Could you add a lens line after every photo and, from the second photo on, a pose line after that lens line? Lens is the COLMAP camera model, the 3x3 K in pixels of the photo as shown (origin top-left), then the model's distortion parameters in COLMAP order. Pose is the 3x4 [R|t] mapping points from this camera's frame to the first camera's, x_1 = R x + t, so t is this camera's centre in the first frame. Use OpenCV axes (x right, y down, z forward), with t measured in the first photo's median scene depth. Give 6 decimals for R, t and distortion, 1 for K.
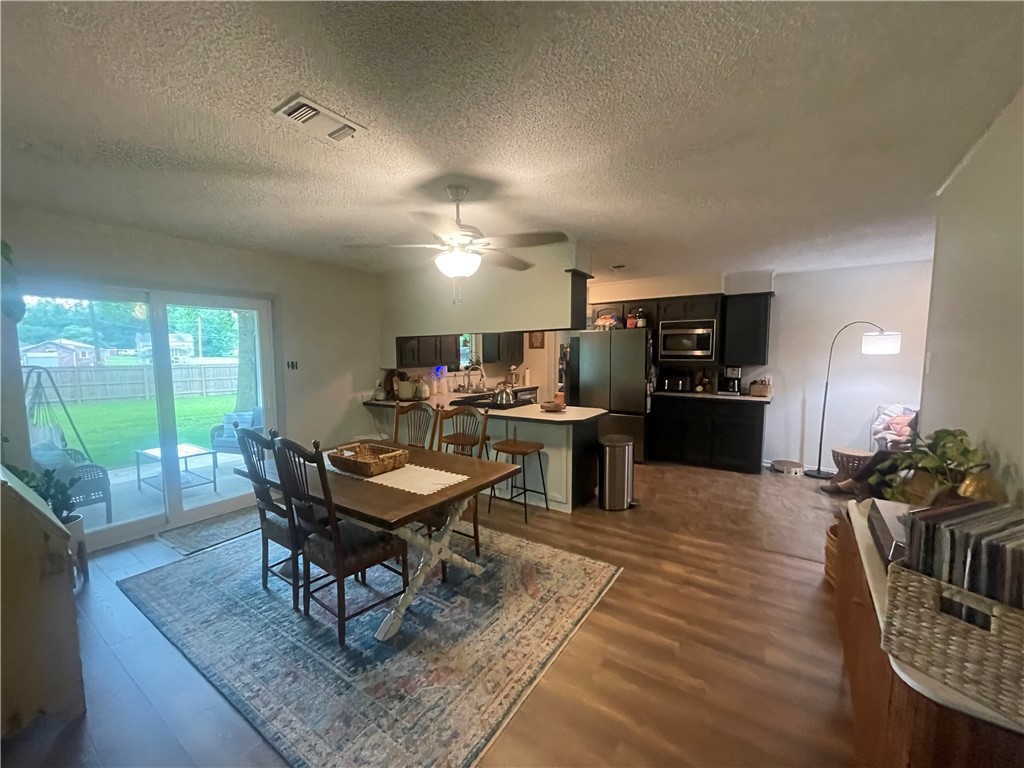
lens RADIAL K [[413.5, 0, 506.9], [0, 413.5, 389.1], [0, 0, 1]] dist [0.000836, 0.000169]
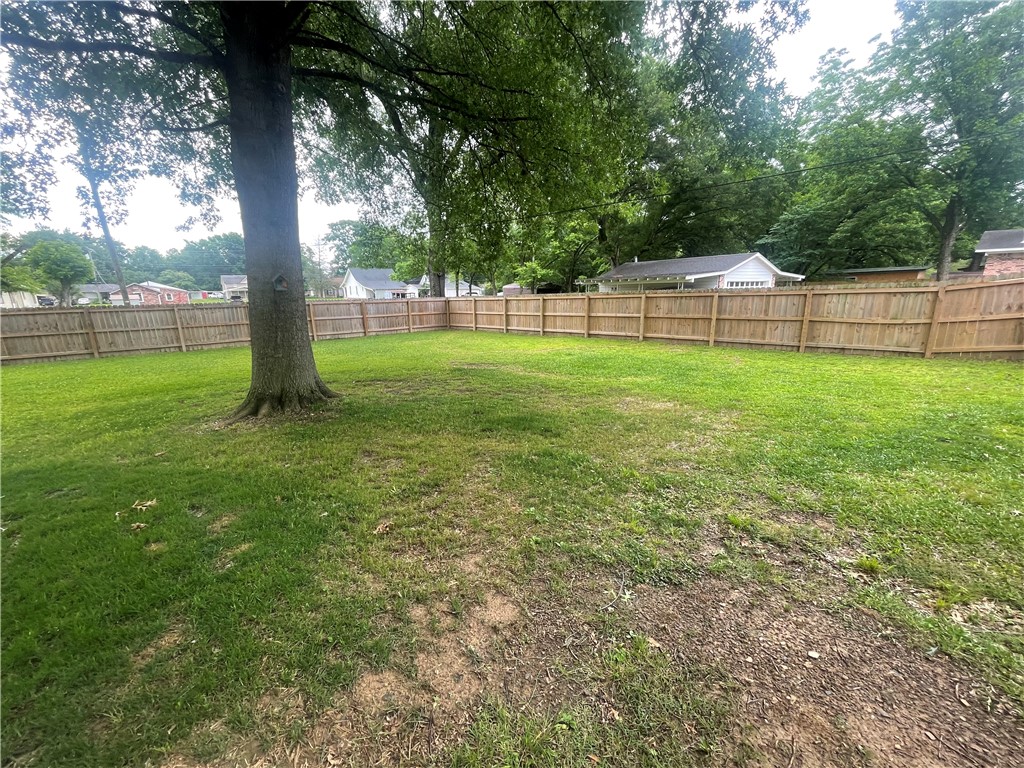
lens RADIAL K [[413.5, 0, 513.2], [0, 413.5, 386.5], [0, 0, 1]] dist [0.000836, 0.000169]
pose [[0.989819, 0.018160, -0.141167, -0.993520], [0.001241, 0.990688, 0.136146, -0.079819], [0.142325, -0.134935, 0.980580, 2.090771]]
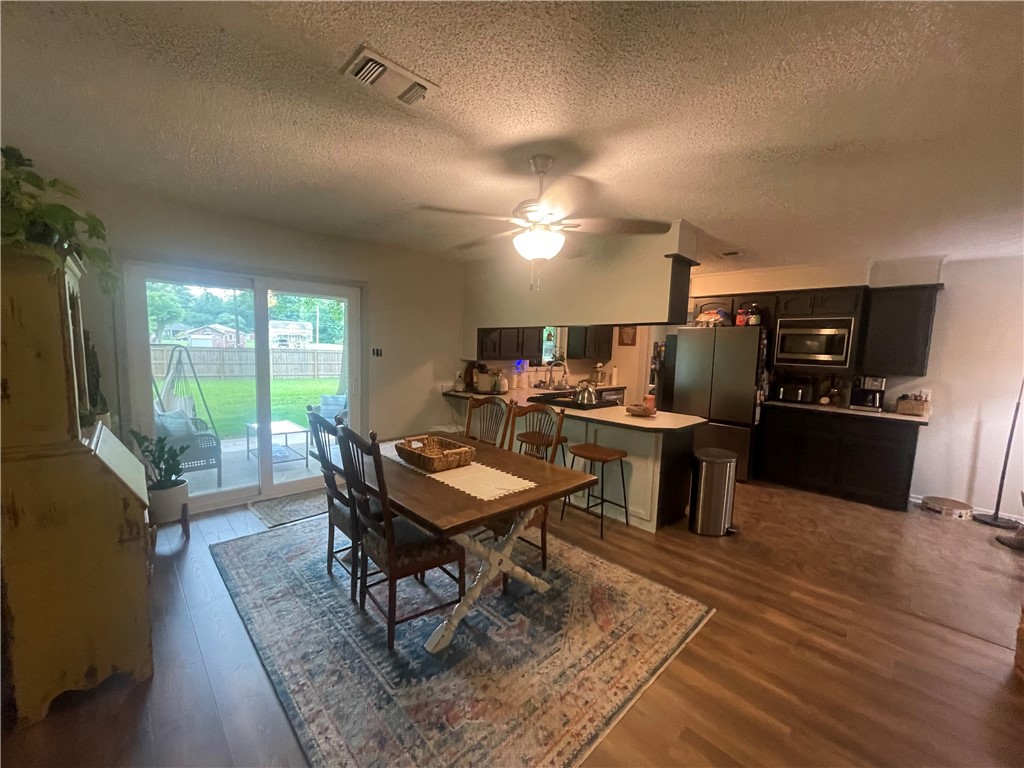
lens RADIAL K [[413.5, 0, 507.2], [0, 413.5, 389.6], [0, 0, 1]] dist [0.000836, 0.000169]
pose [[0.977034, 0.058153, -0.204994, 0.013530], [-0.055758, 0.998292, 0.017443, -0.002586], [0.205659, -0.005613, 0.978608, 0.091041]]
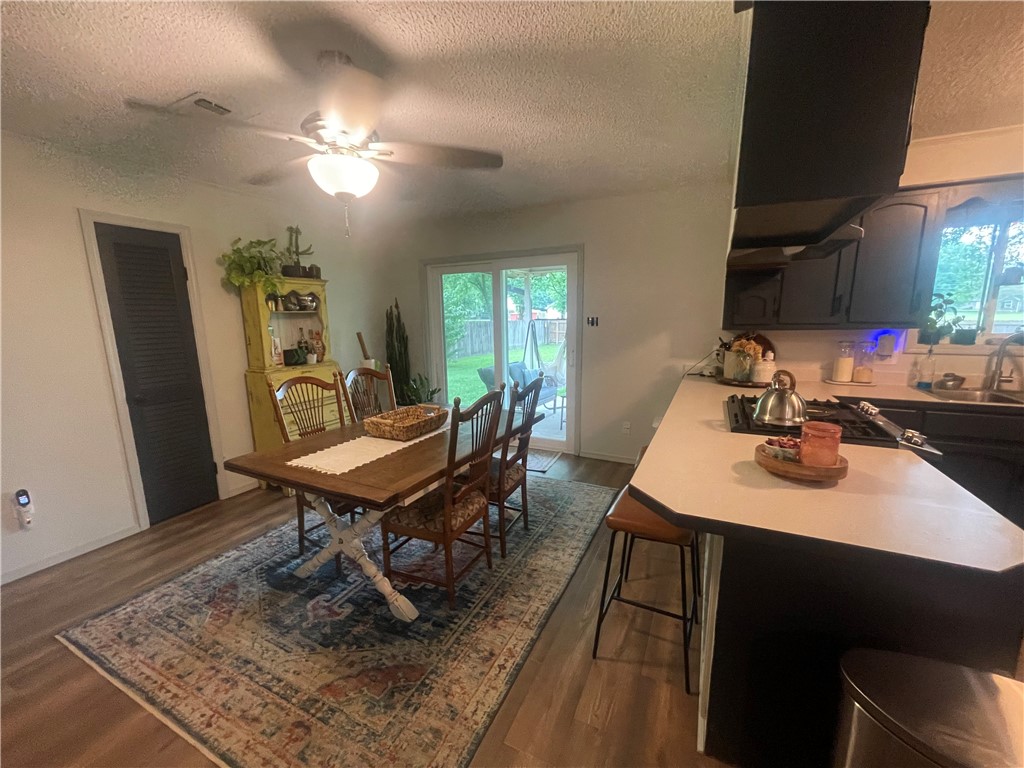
lens RADIAL K [[413.5, 0, 516.8], [0, 413.5, 385.3], [0, 0, 1]] dist [0.000836, 0.000169]
pose [[0.138833, 0.171333, -0.975382, 0.536427], [-0.072786, 0.984022, 0.162490, -0.077190], [0.987637, 0.048435, 0.149086, 0.960468]]
